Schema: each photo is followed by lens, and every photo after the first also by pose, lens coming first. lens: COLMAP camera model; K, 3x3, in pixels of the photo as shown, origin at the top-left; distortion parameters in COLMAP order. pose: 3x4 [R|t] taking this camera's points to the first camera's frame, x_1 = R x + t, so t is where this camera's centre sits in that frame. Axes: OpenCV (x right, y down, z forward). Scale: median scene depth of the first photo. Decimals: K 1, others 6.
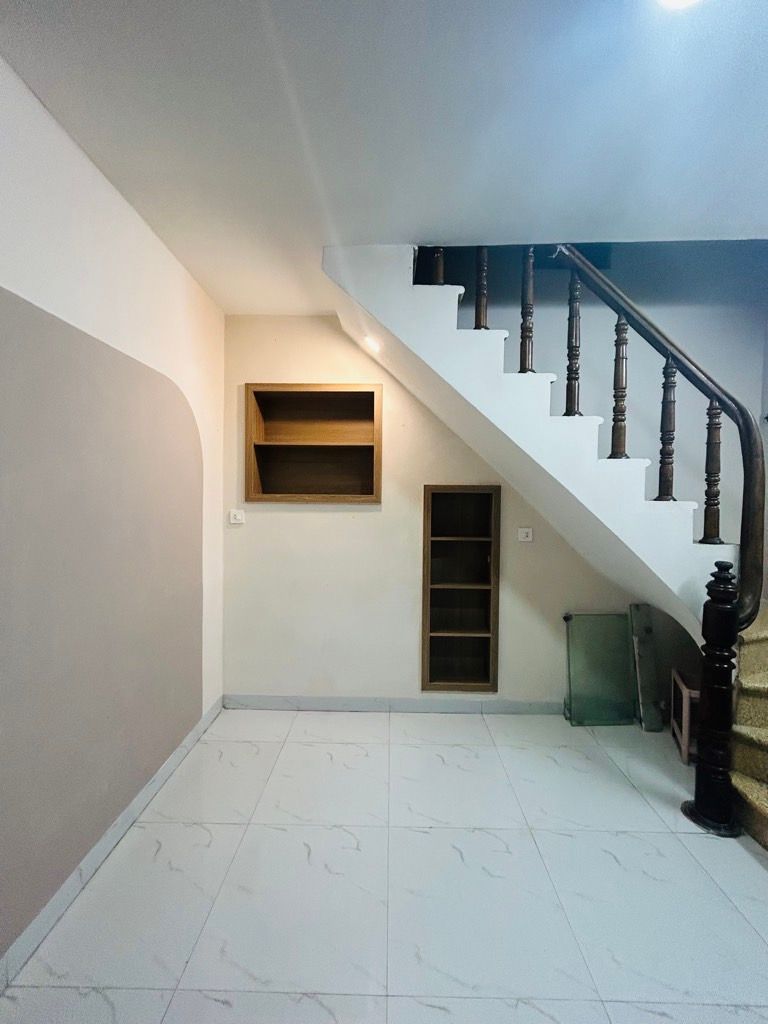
lens RADIAL K [[412.7, 0, 385.5], [0, 412.7, 510.8], [0, 0, 1]] dist [-0.001339, -0.000434]
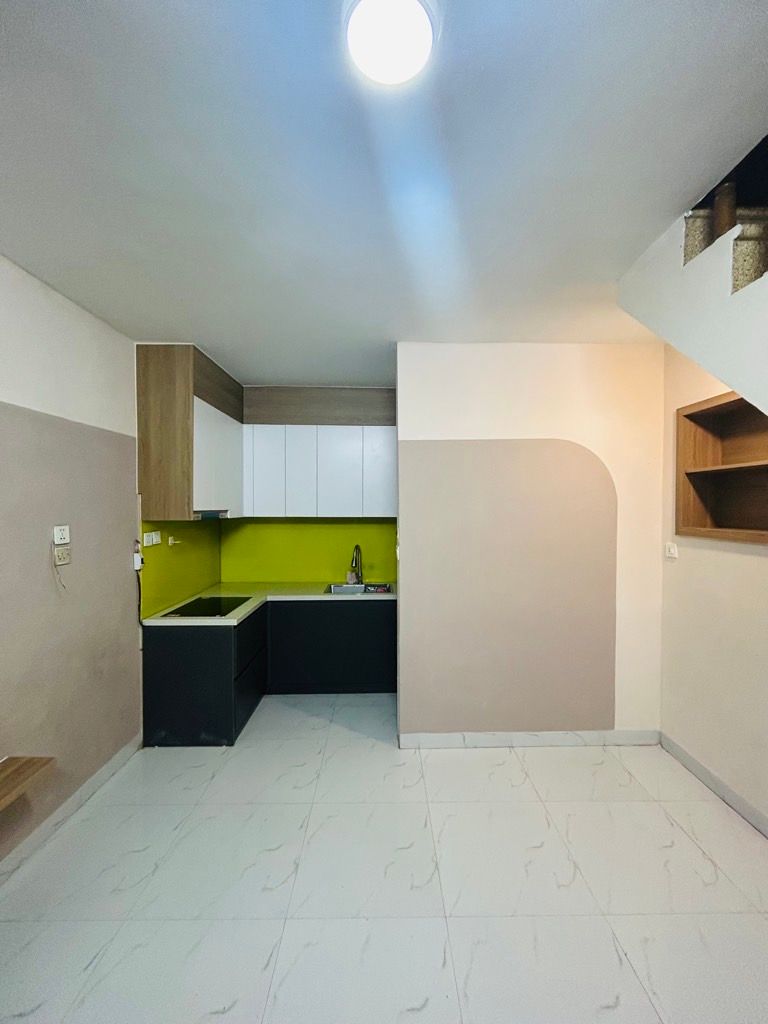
lens RADIAL K [[412.7, 0, 387.4], [0, 412.7, 509.3], [0, 0, 1]] dist [-0.001339, -0.000434]
pose [[0.027176, 0.000313, -0.999631, 0.573407], [-0.030171, 0.999545, -0.000507, -0.059874], [0.999175, 0.030174, 0.027173, 0.317432]]
